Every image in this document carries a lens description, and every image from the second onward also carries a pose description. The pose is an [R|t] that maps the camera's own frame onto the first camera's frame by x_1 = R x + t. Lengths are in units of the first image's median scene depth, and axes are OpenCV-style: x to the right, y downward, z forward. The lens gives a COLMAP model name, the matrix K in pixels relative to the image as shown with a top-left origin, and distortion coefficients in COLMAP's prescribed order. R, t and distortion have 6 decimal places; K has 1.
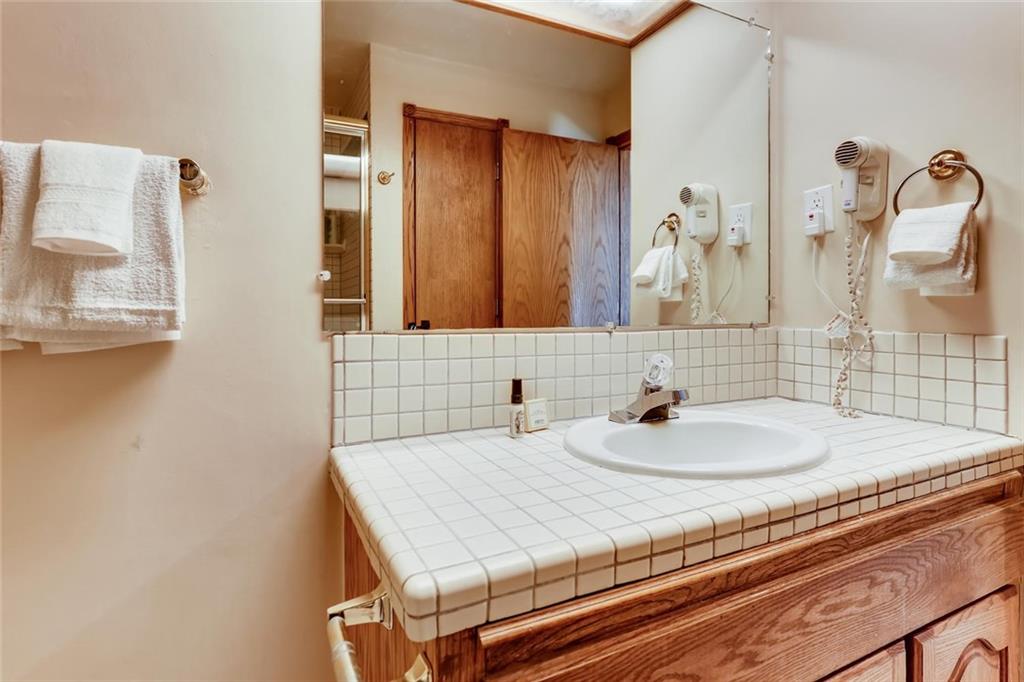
lens RADIAL K [[532.4, 0, 513.8], [0, 532.4, 305.3], [0, 0, 1]] dist [-0.035537, 0.022735]
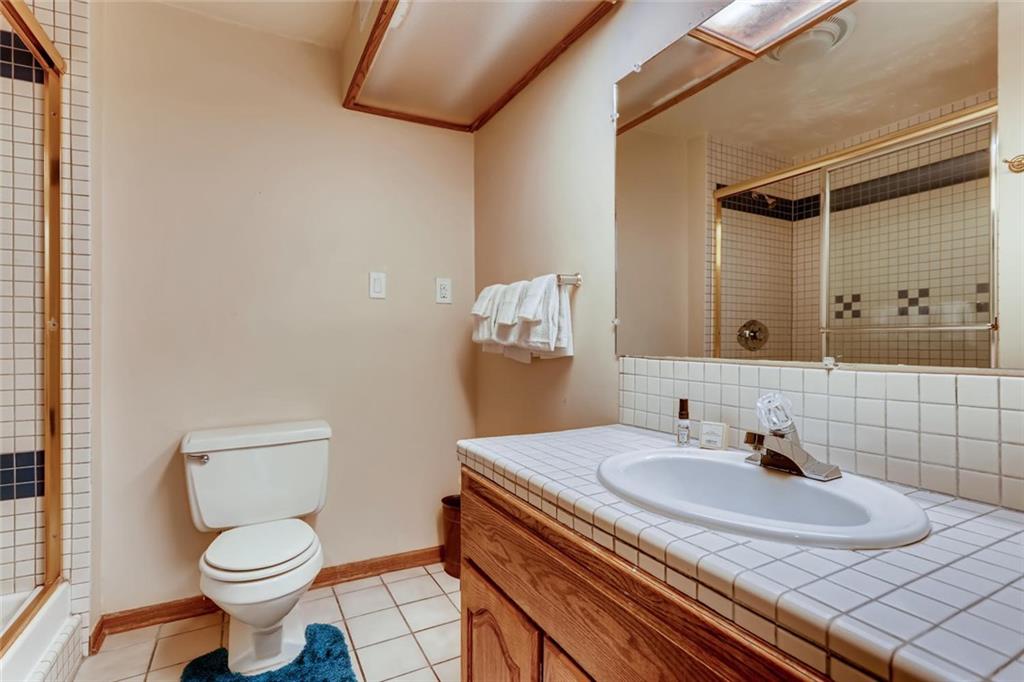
lens RADIAL K [[554.0, 0, 506.9], [0, 554.0, 338.3], [0, 0, 1]] dist [-0.033459, 0.028859]
pose [[-0.037536, -0.004205, -0.999286, 1.675951], [0.008198, 0.999956, -0.004515, 0.002195], [0.999262, -0.008362, -0.037500, 0.834855]]
